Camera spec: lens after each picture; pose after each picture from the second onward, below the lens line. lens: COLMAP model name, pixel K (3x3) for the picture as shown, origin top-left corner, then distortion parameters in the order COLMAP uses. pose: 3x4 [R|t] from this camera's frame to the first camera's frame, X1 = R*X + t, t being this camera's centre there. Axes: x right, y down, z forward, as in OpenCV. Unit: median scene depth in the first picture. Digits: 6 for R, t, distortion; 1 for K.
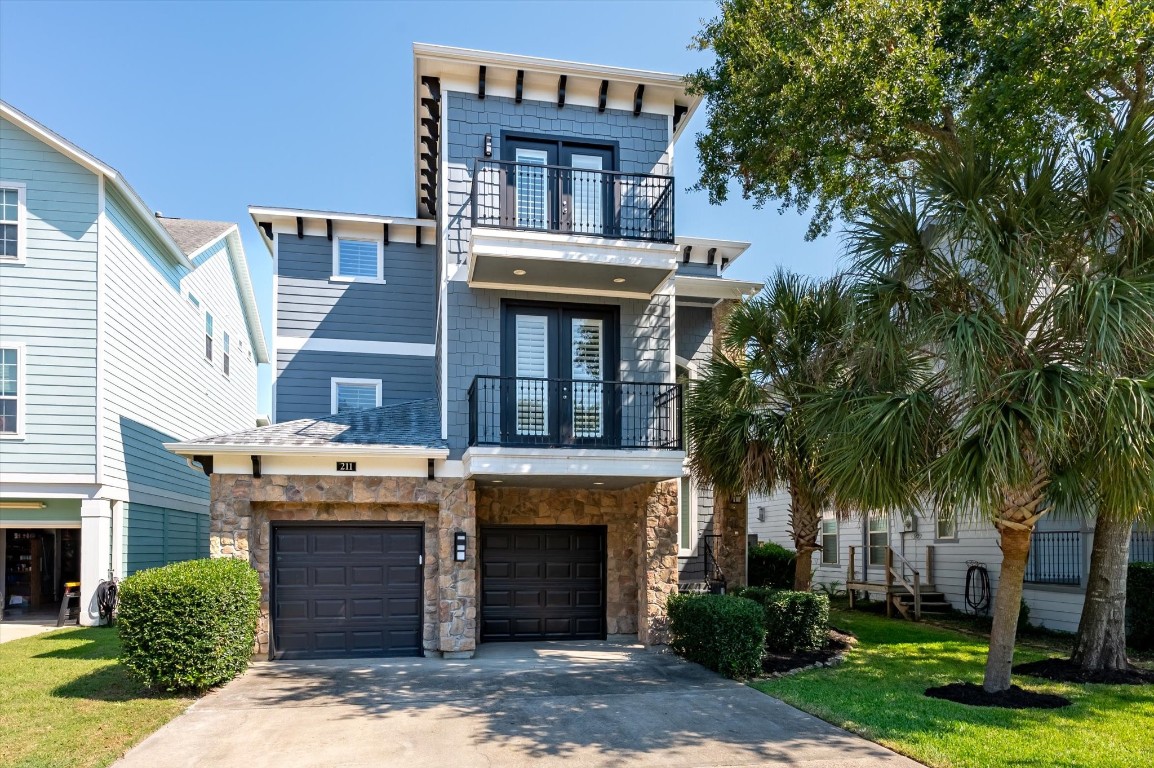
lens RADIAL K [[709.0, 0, 551.5], [0, 709.0, 537.9], [0, 0, 1]] dist [0.004121, 0.000367]
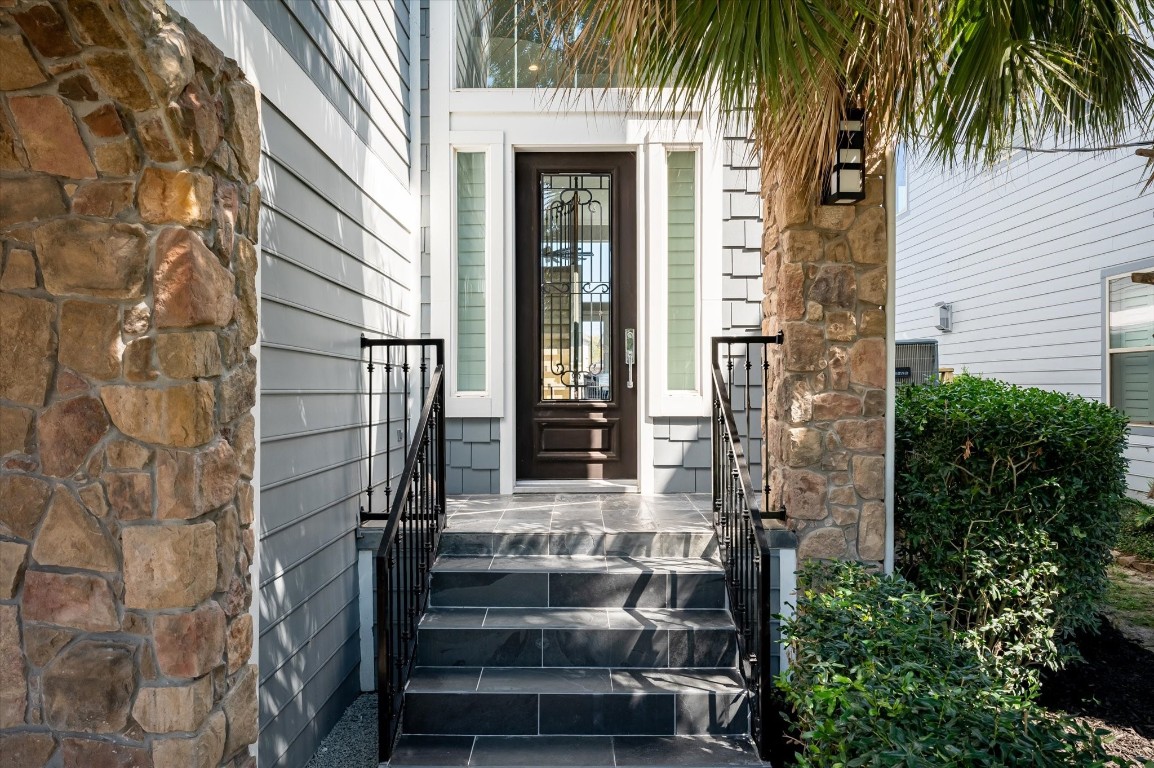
lens RADIAL K [[747.3, 0, 577.0], [0, 747.3, 384.0], [0, 0, 1]] dist [-0.001427, 0.000044]
pose [[0.986245, -0.004892, -0.165216, 0.282775], [0.006634, 0.999928, 0.009996, 0.012994], [0.165155, -0.010955, 0.986207, 0.974183]]
